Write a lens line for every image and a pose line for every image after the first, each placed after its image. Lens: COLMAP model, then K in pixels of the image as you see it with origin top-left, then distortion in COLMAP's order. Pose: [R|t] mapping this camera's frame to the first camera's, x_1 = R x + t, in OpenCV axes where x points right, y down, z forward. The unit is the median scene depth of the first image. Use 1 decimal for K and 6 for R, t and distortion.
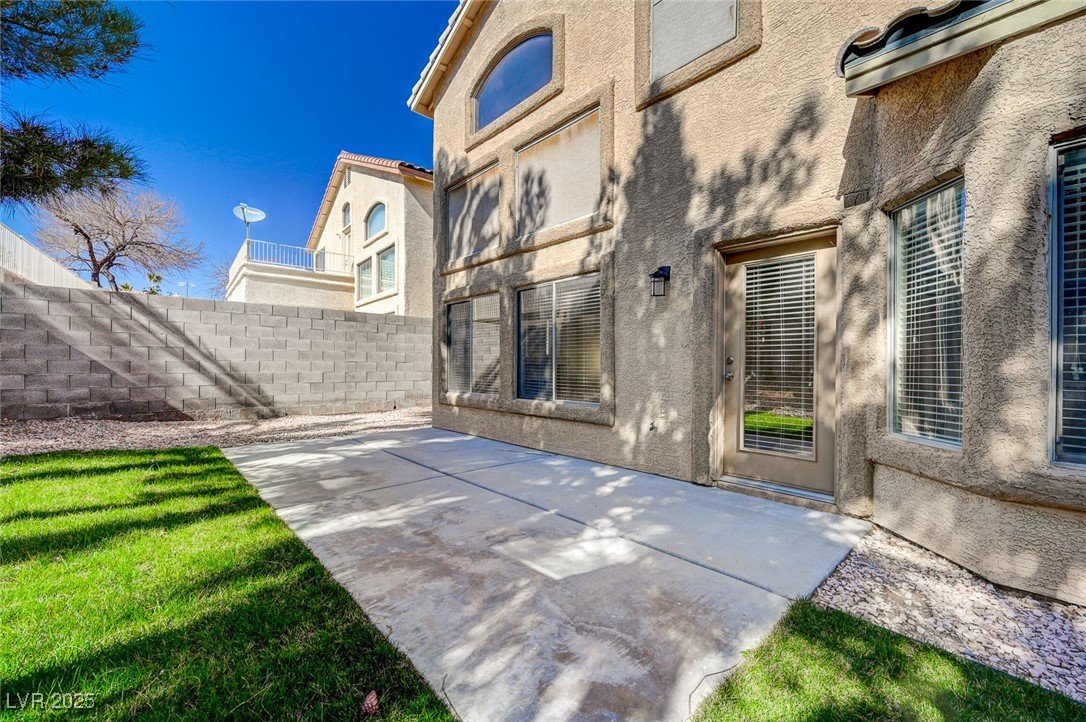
lens RADIAL K [[429.6, 0, 538.8], [0, 429.6, 369.0], [0, 0, 1]] dist [-0.003340, 0.000597]
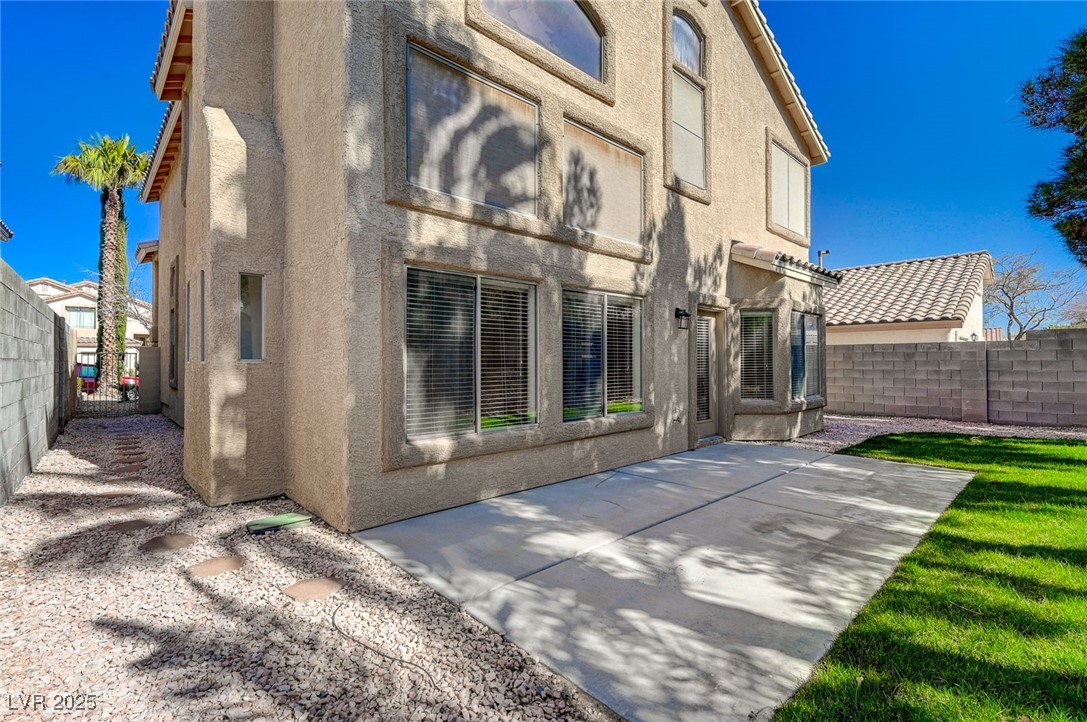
lens RADIAL K [[492.0, 0, 539.7], [0, 492.0, 352.3], [0, 0, 1]] dist [-0.015992, 0.000030]
pose [[-0.007240, -0.000704, 0.999974, -1.122633], [0.003502, 0.999994, 0.000729, -0.072643], [-0.999968, 0.003508, -0.007237, 1.214262]]
